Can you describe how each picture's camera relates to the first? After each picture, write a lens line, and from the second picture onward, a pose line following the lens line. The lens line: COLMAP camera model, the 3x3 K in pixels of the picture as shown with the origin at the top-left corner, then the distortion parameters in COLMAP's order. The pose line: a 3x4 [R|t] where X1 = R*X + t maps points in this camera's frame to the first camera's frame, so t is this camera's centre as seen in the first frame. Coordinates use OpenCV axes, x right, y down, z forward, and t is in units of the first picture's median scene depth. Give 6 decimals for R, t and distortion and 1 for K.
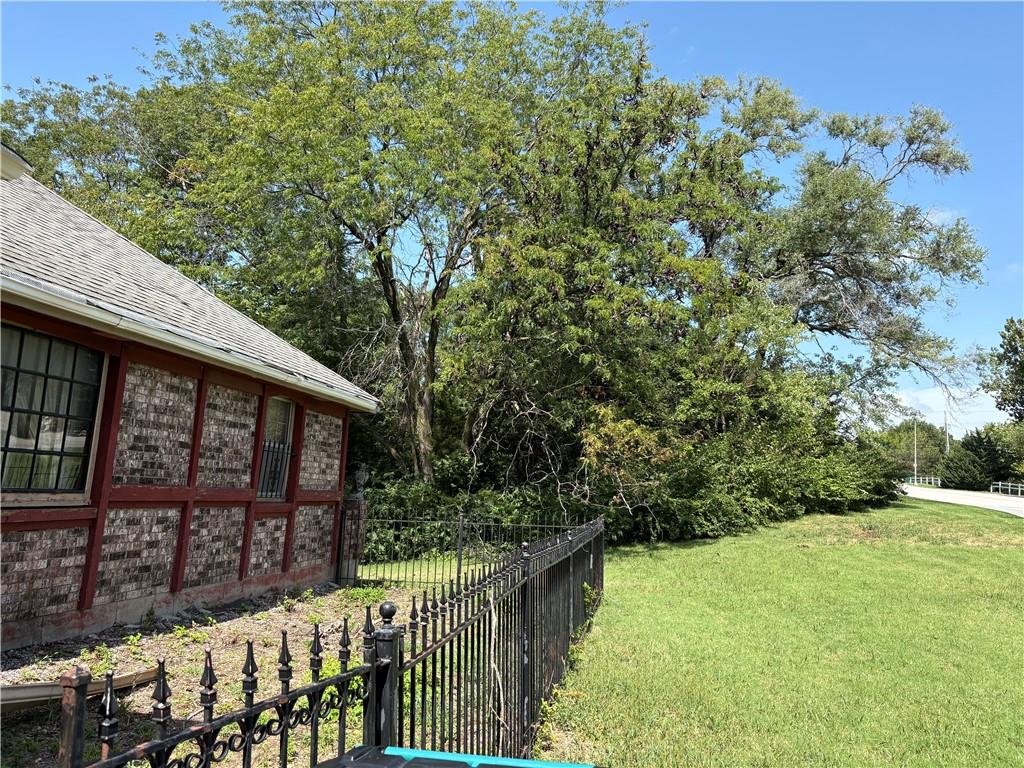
lens RADIAL K [[778.3, 0, 511.3], [0, 778.3, 382.7], [0, 0, 1]] dist [0.026663, -0.021070]
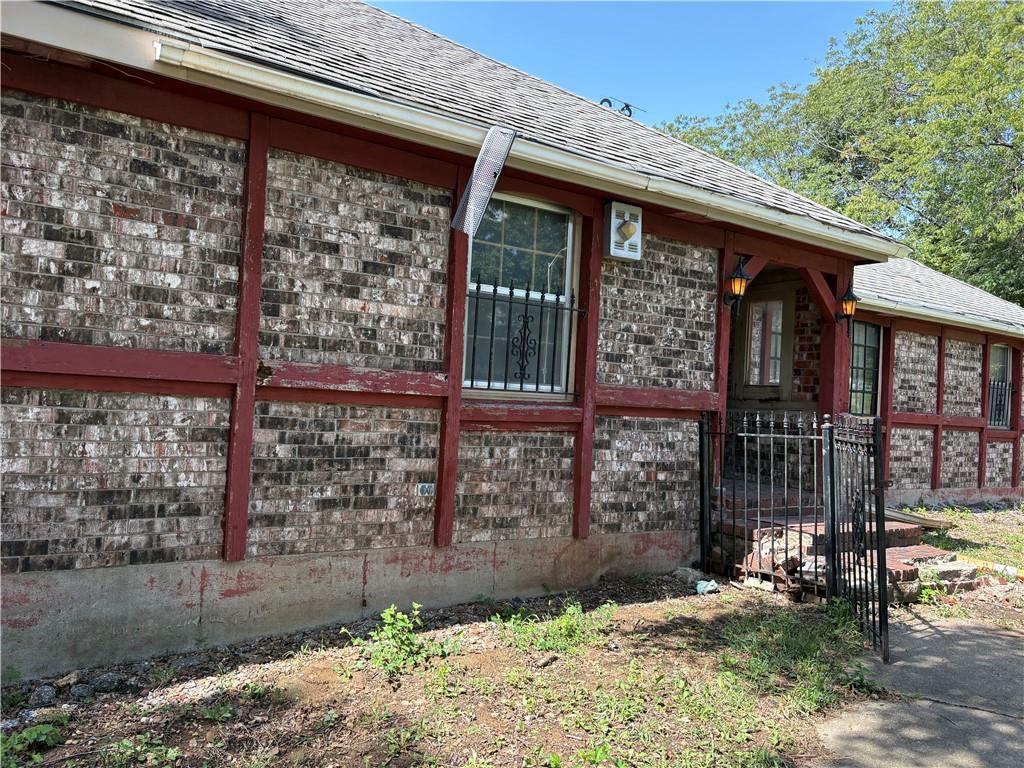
lens RADIAL K [[778.3, 0, 508.1], [0, 778.3, 379.6], [0, 0, 1]] dist [0.026663, -0.021070]
pose [[0.697391, -0.052943, -0.714732, 0.048699], [0.093869, 0.995424, 0.017856, -0.023786], [0.710517, -0.079544, 0.699170, -0.481600]]
